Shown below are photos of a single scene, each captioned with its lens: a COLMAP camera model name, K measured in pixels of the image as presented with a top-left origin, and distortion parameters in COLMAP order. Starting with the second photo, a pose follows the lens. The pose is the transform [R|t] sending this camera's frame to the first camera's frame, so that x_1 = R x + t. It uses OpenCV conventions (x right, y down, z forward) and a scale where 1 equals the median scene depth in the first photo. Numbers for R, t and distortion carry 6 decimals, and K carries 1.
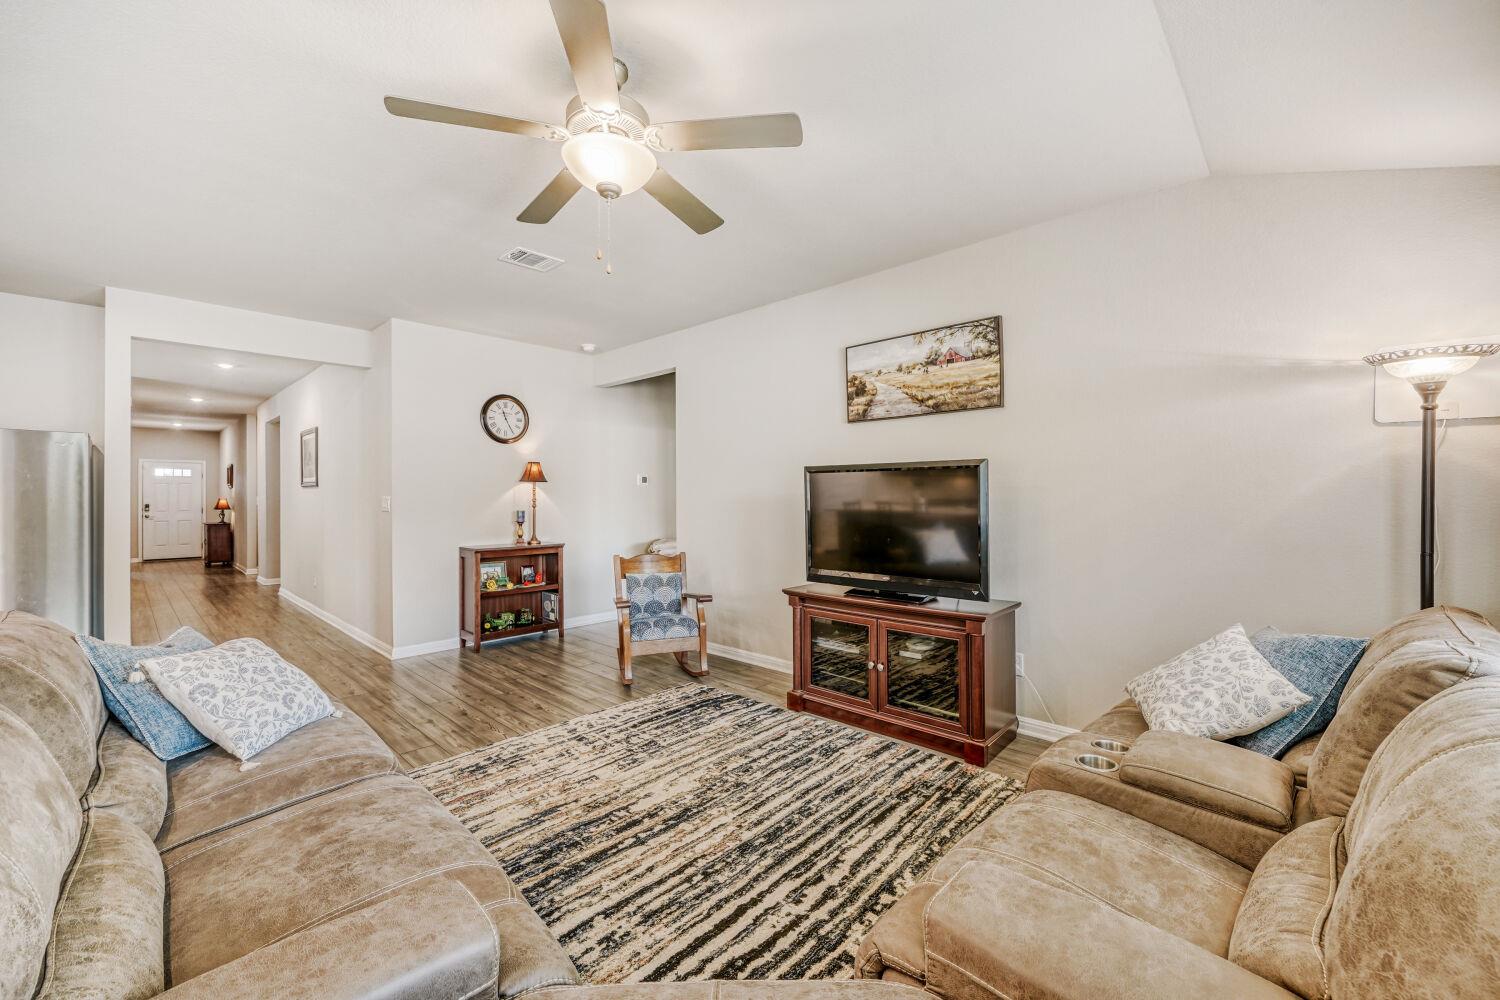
lens RADIAL K [[599.7, 0, 749.5], [0, 599.7, 505.3], [0, 0, 1]] dist [-0.005317, -0.000041]
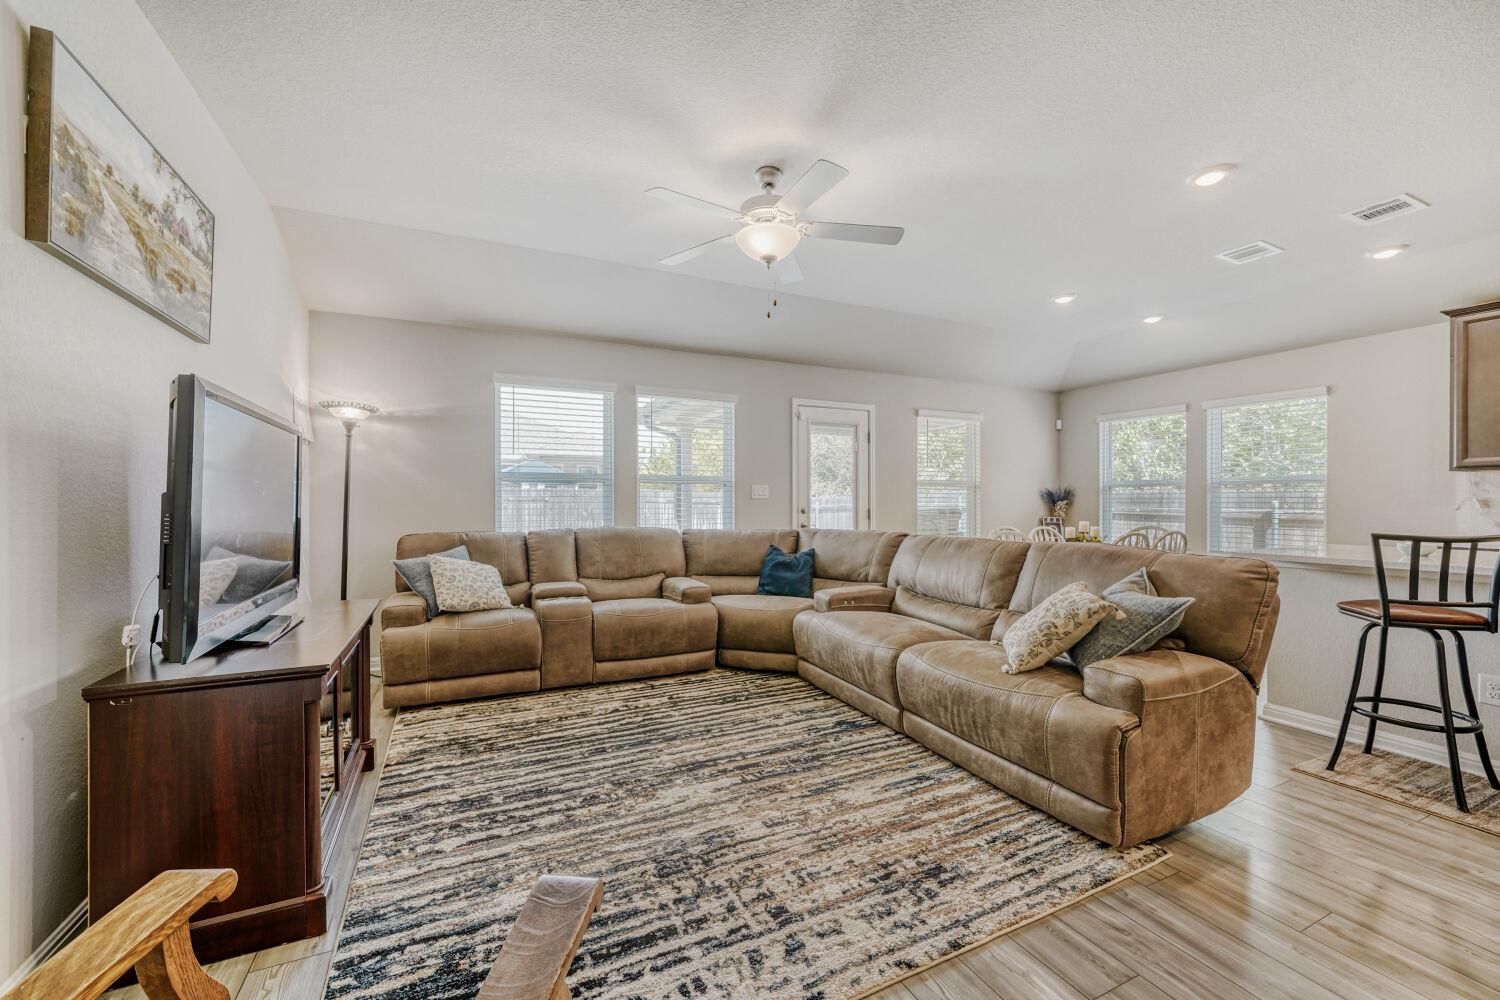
lens RADIAL K [[599.7, 0, 749.5], [0, 599.7, 505.3], [0, 0, 1]] dist [-0.005317, -0.000041]
pose [[-0.933270, 0.003355, 0.359160, -0.499211], [0.010035, 0.999810, 0.016737, 0.025732], [-0.359036, 0.019224, -0.933126, 1.666882]]
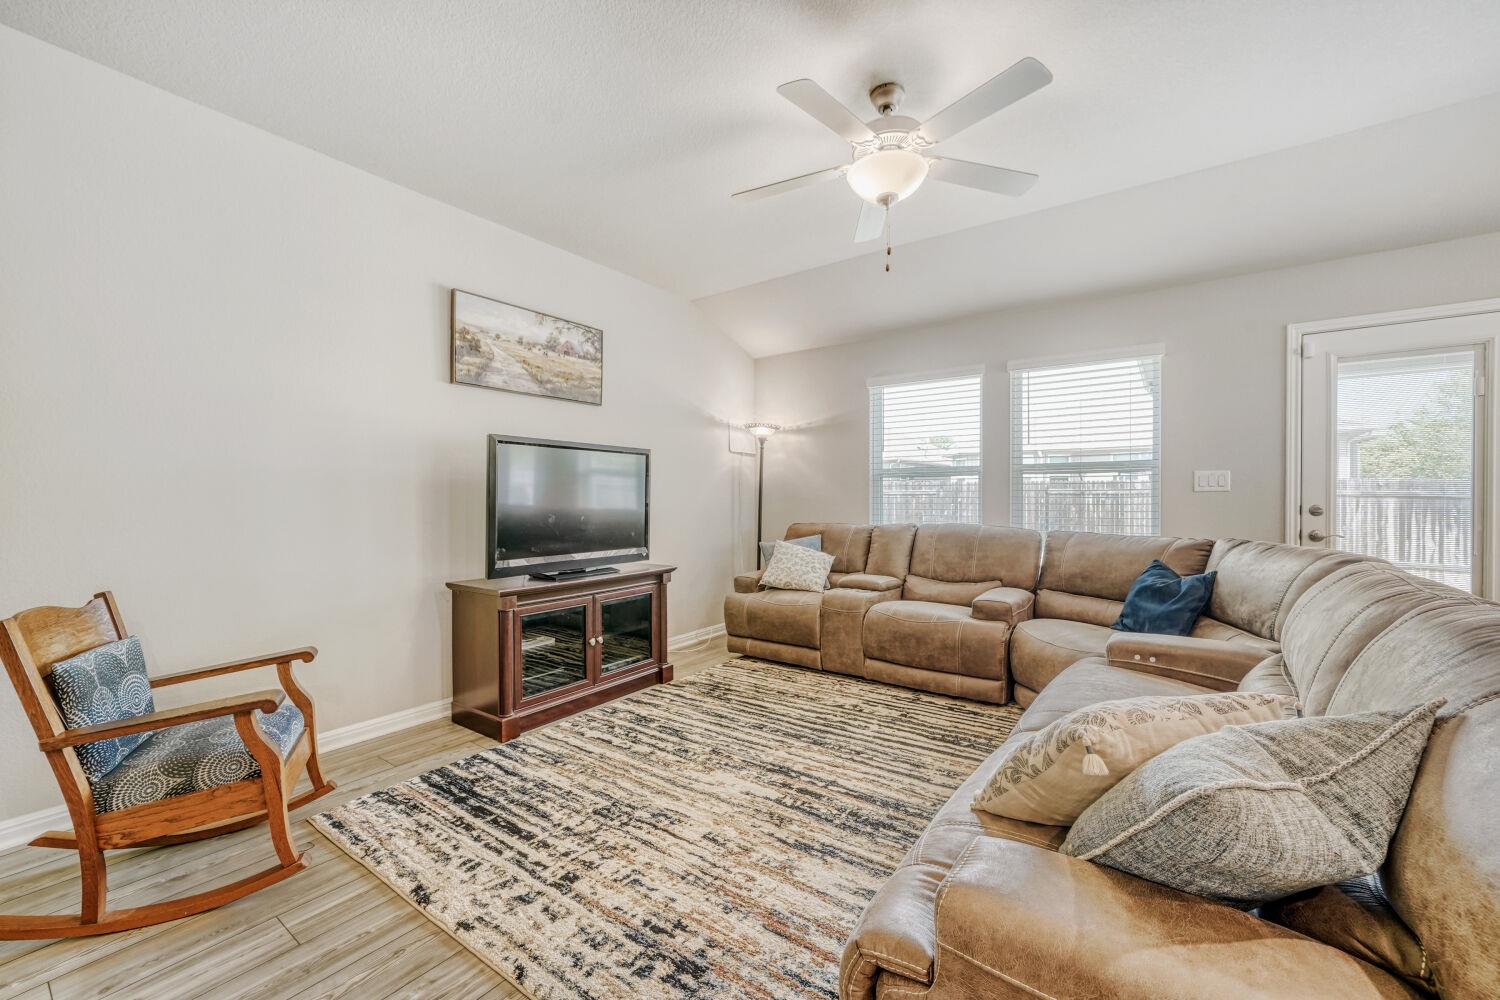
lens RADIAL K [[599.7, 0, 749.5], [0, 599.7, 505.3], [0, 0, 1]] dist [-0.005317, -0.000041]
pose [[-0.130564, -0.007540, 0.991411, -0.964724], [0.017190, 0.999804, 0.009868, 0.036905], [-0.991291, 0.018331, -0.130409, 1.002406]]
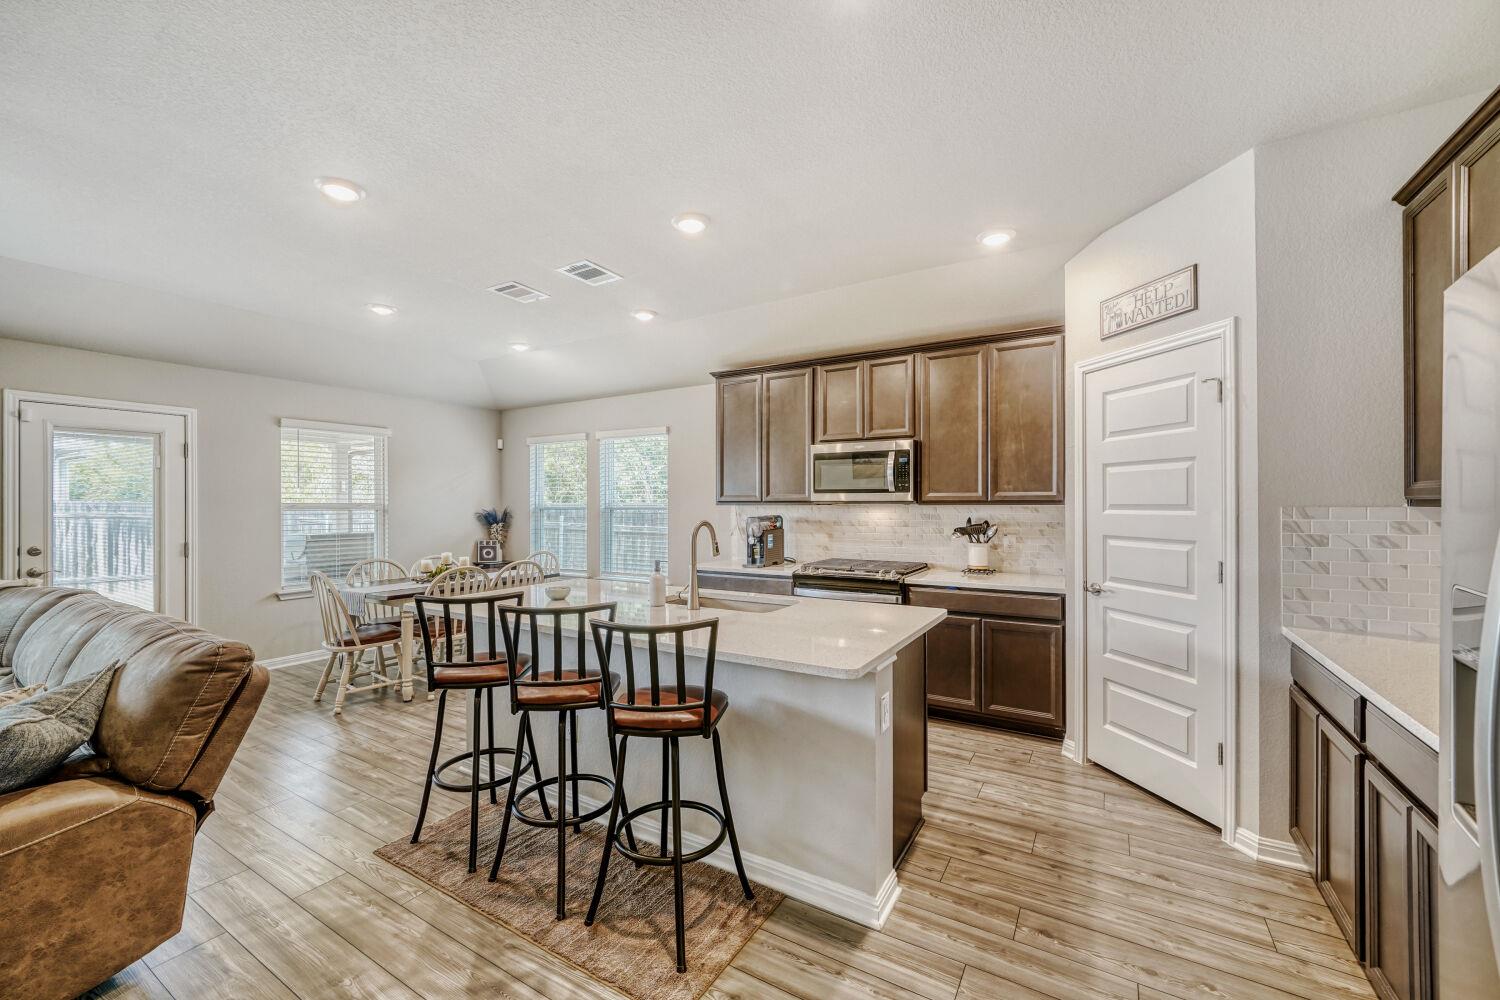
lens RADIAL K [[599.2, 0, 750.0], [0, 599.2, 500.0], [0, 0, 1]] dist [0.000935, 0.000453]
pose [[-0.978785, 0.005471, -0.204815, -1.292040], [0.003552, 0.999946, 0.009737, -0.048135], [0.204857, 0.008803, -0.978752, 1.453405]]
